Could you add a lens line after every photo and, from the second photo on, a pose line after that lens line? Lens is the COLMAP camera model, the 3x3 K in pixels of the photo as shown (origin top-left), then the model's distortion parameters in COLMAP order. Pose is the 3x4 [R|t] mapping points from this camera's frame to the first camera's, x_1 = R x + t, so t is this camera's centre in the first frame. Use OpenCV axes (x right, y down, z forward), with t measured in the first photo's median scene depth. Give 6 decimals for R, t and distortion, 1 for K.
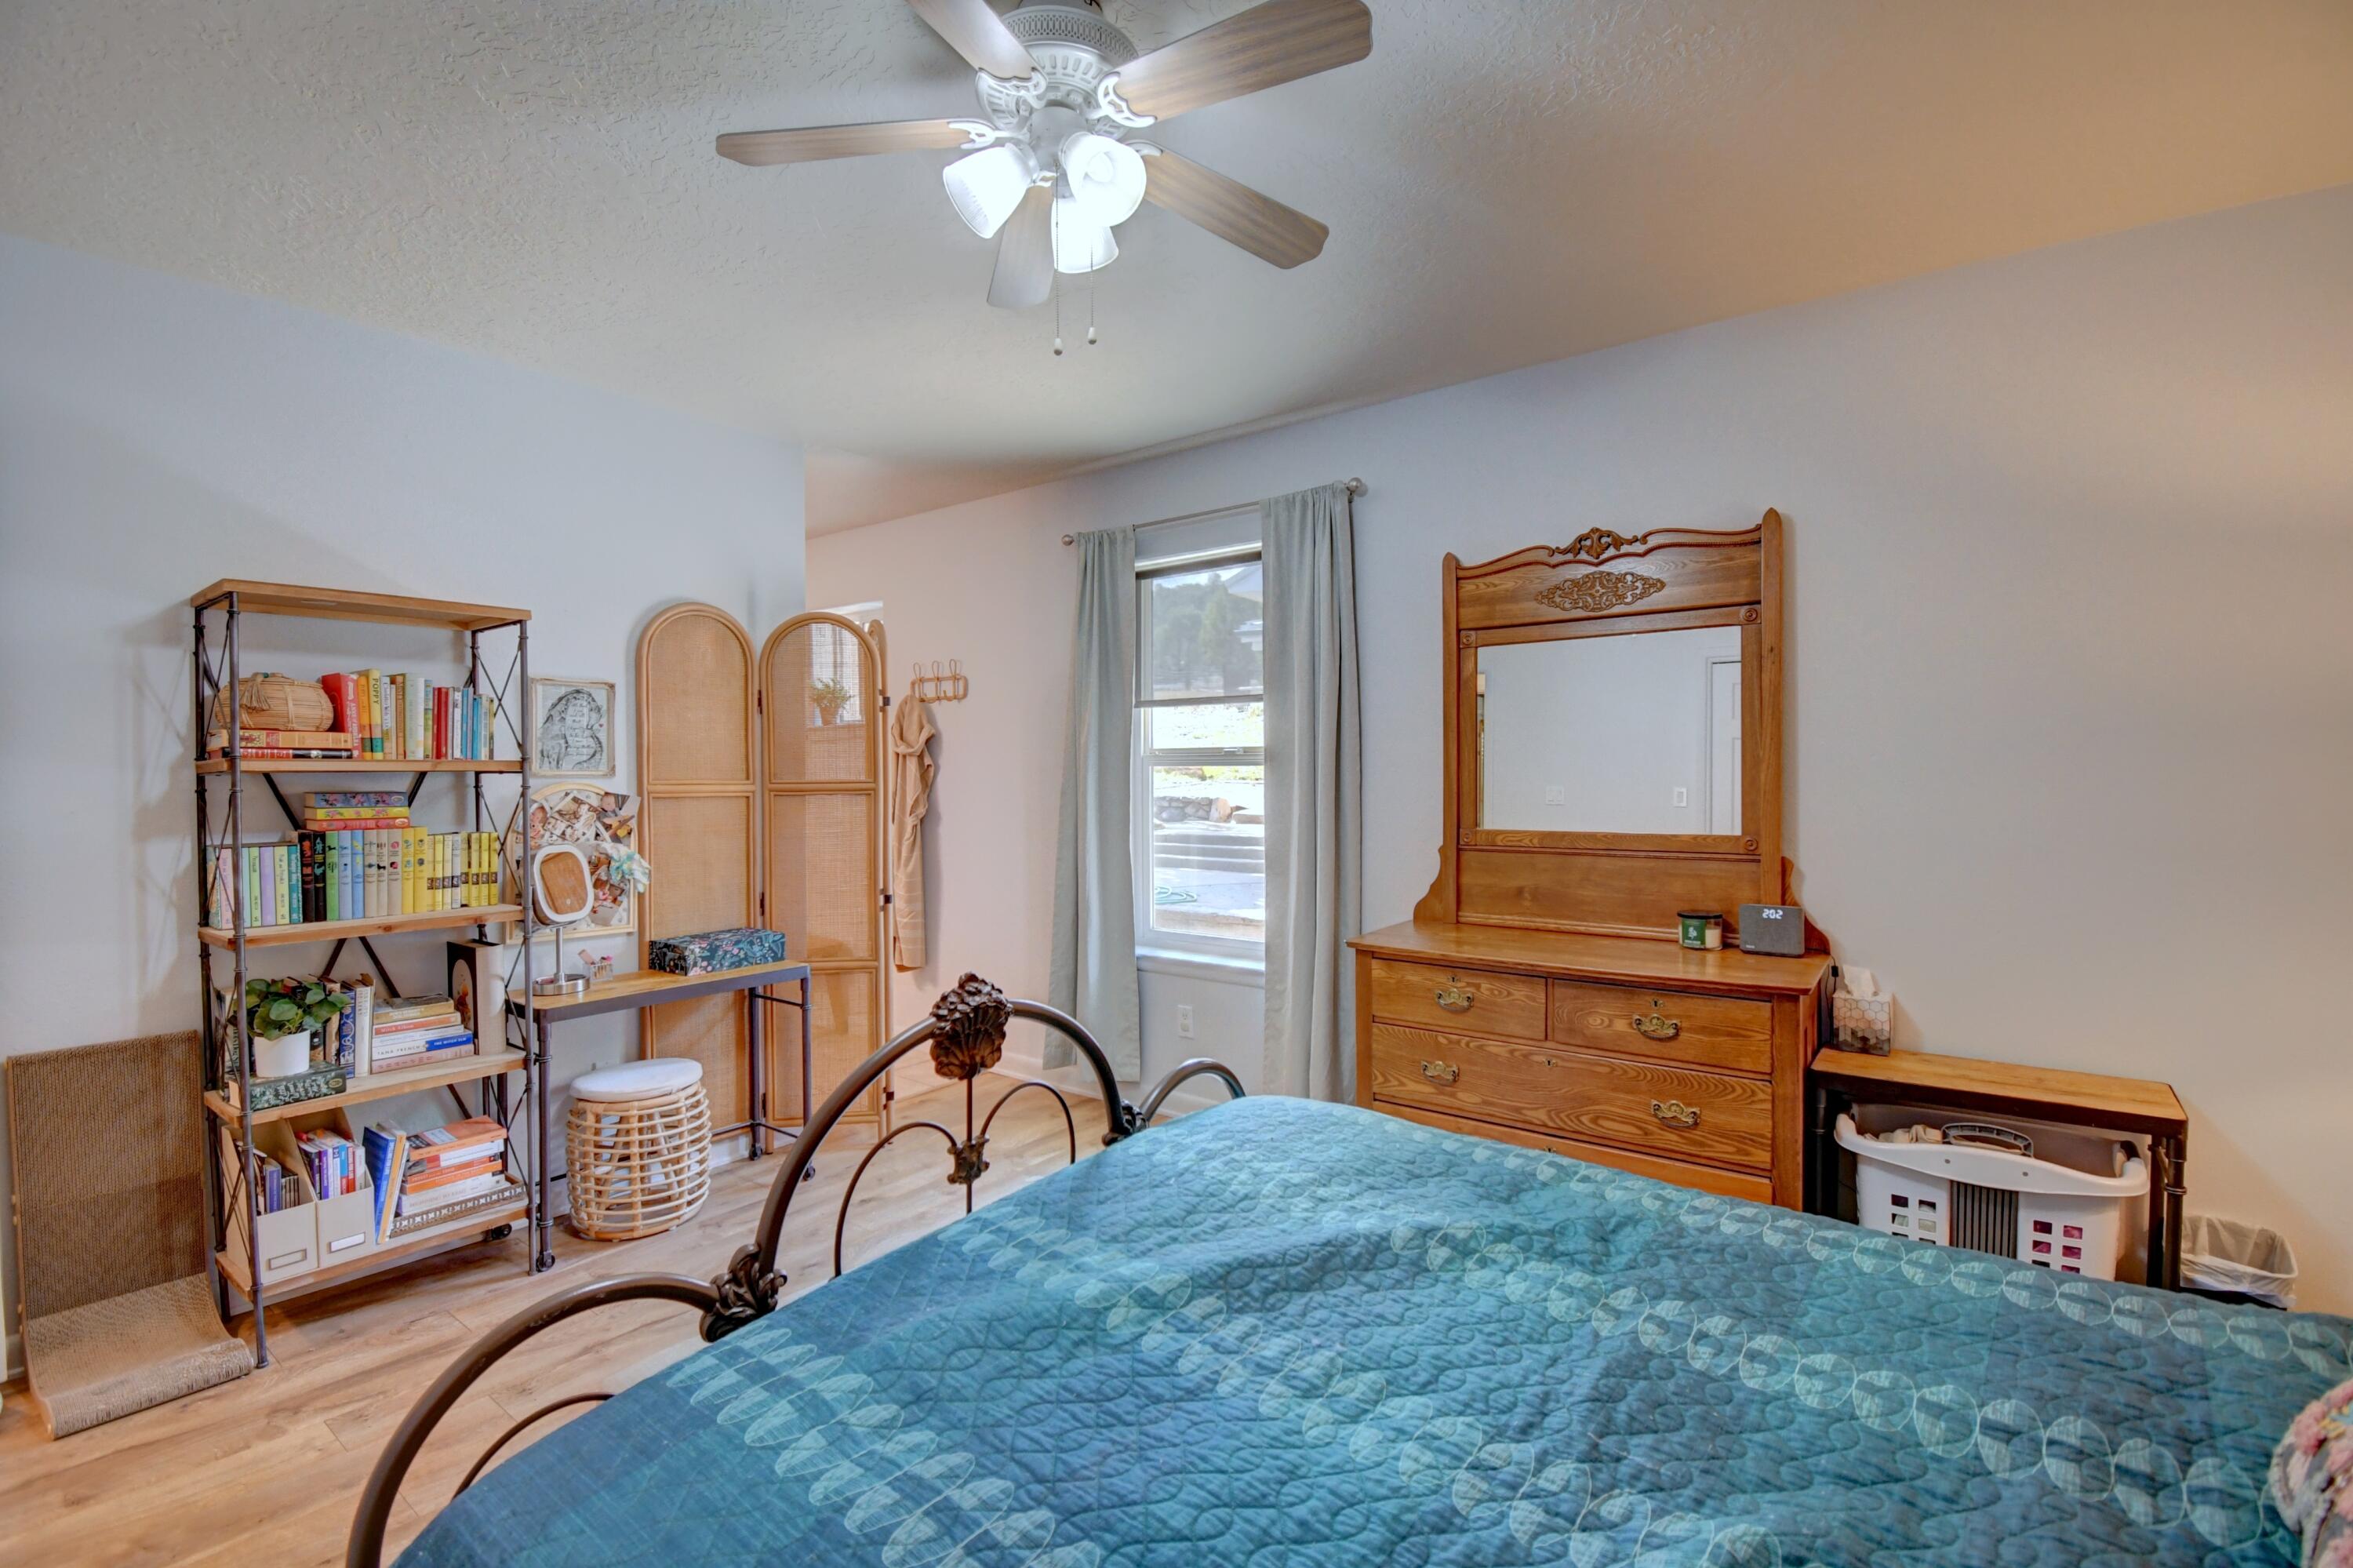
lens RADIAL K [[1053.4, 0, 1176.5], [0, 1053.4, 784.0], [0, 0, 1]] dist [0.015668, -0.024294]
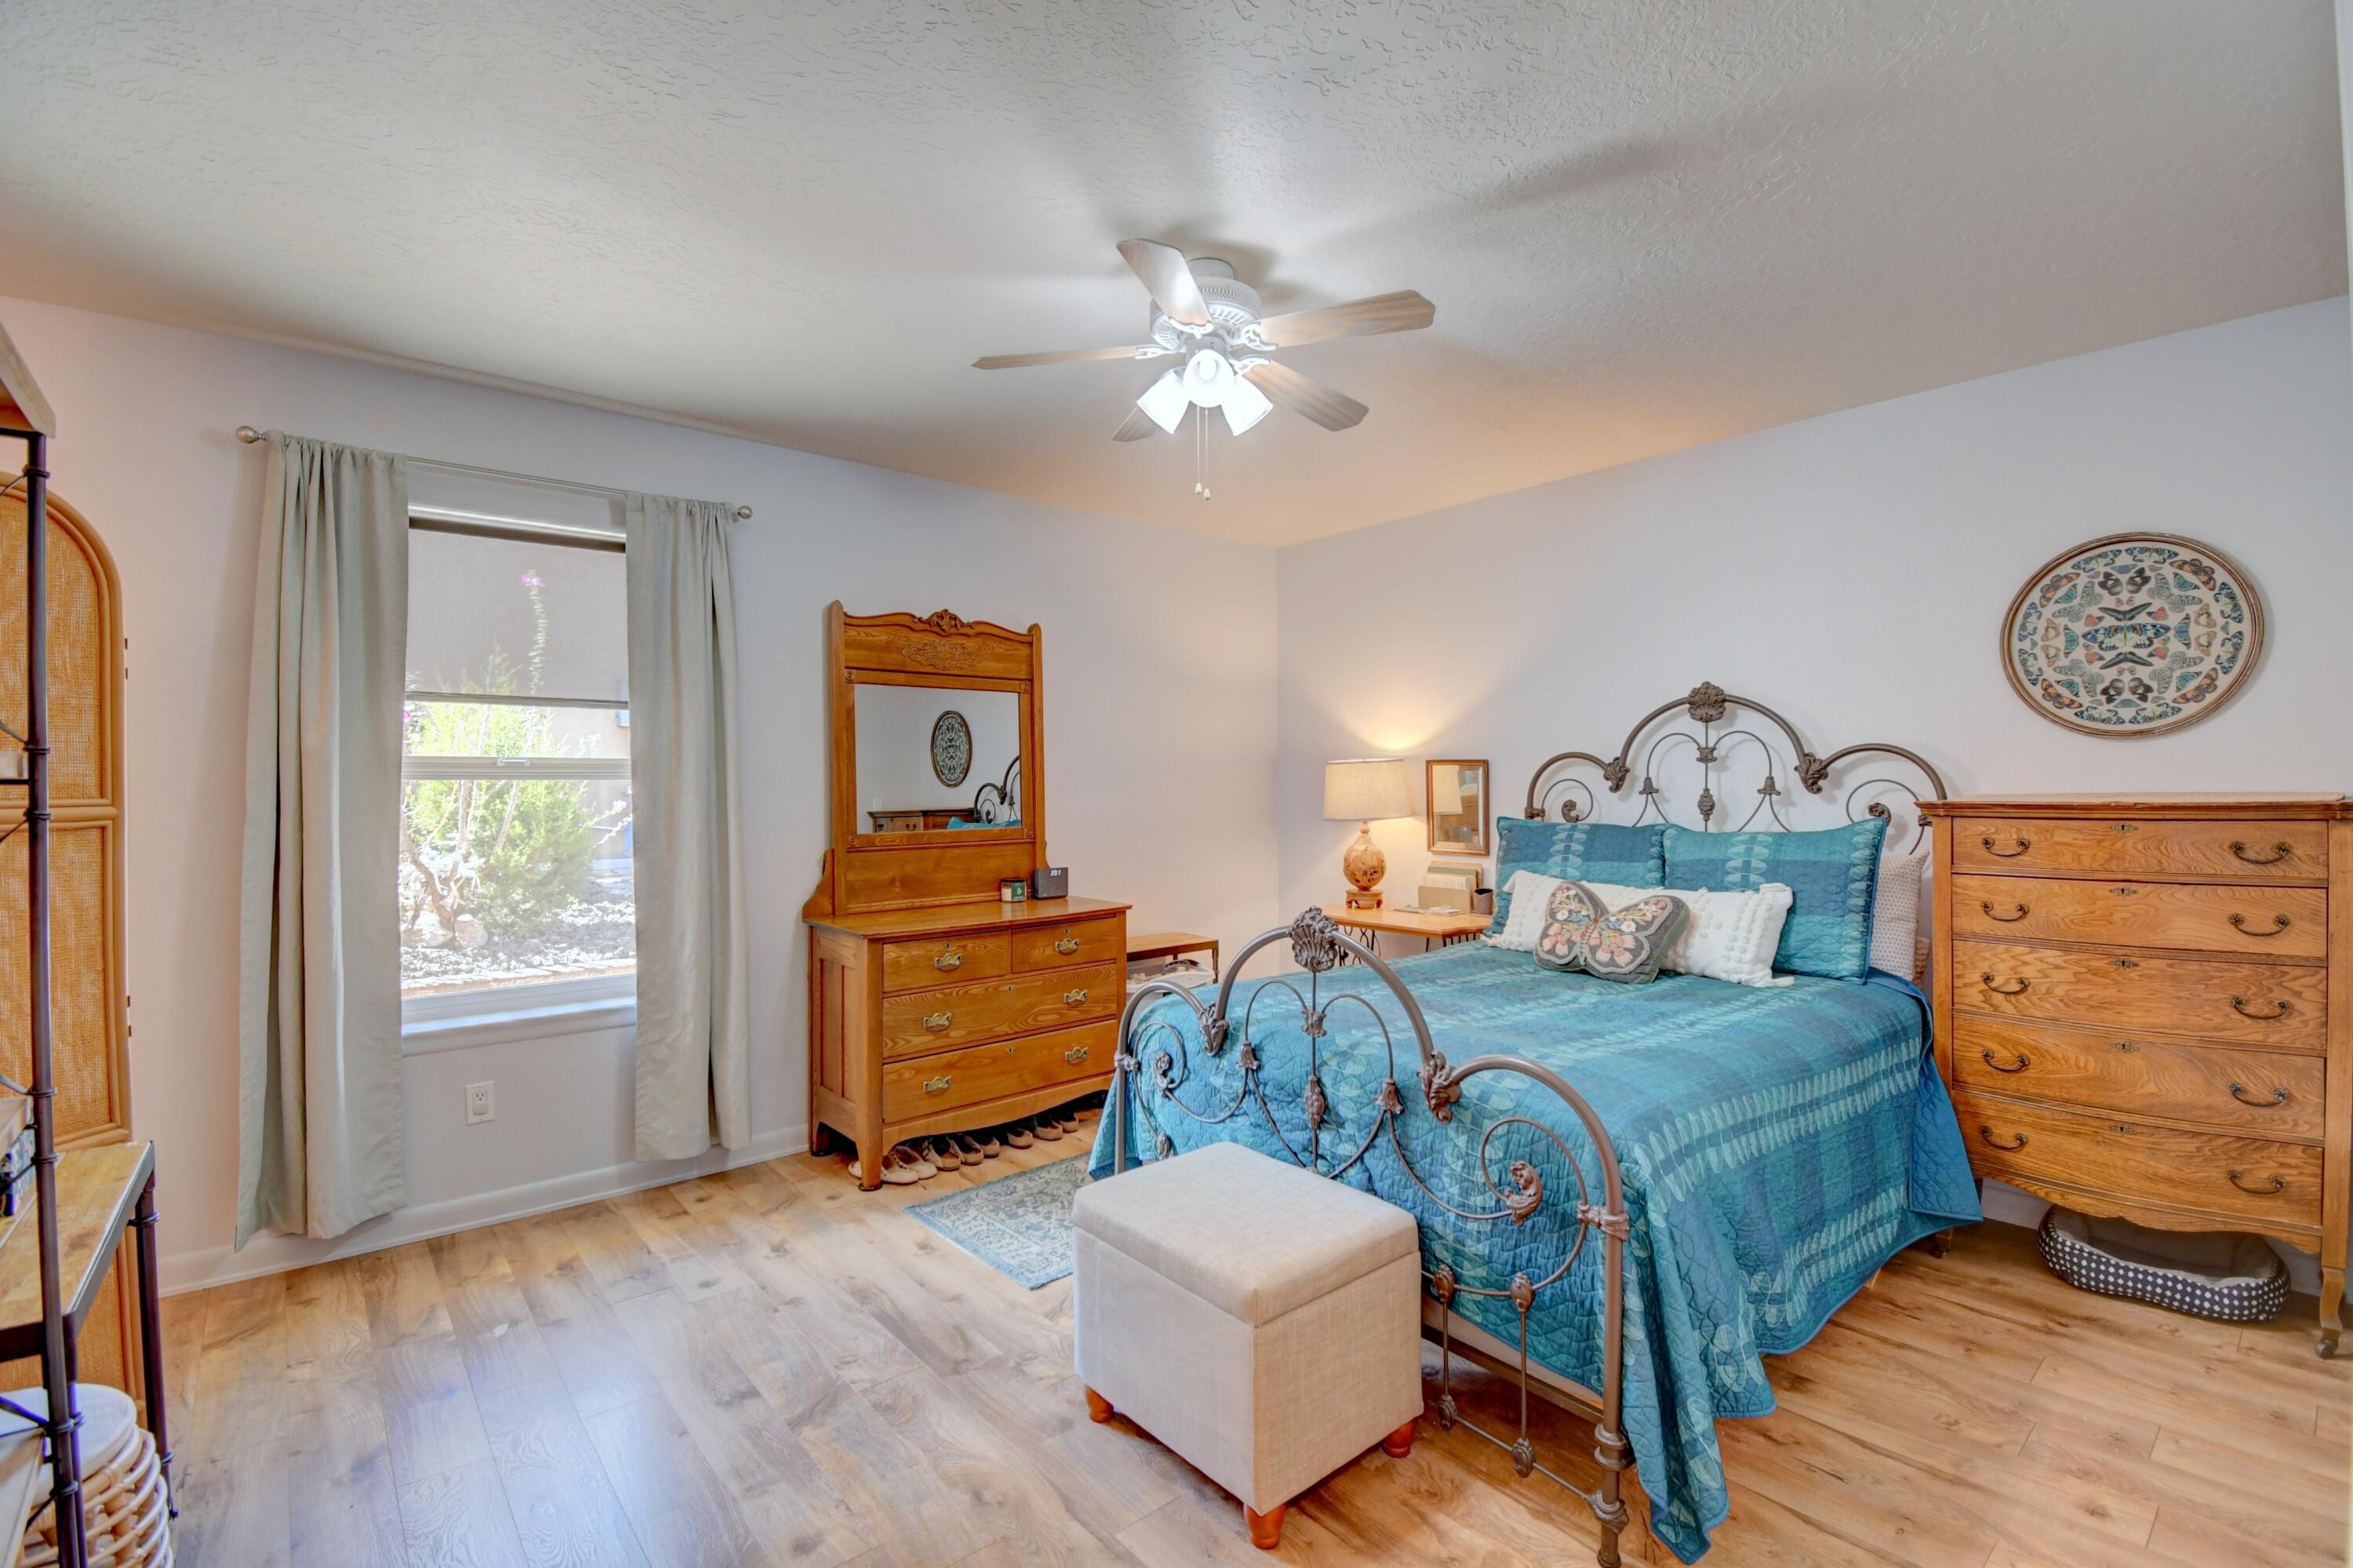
lens RADIAL K [[1053.4, 0, 1176.5], [0, 1053.4, 784.0], [0, 0, 1]] dist [0.015668, -0.024294]
pose [[0.194769, 0.009276, 0.980805, -0.820180], [0.020624, 0.999695, -0.013550, 0.009561], [-0.980632, 0.022867, 0.194519, 0.405171]]
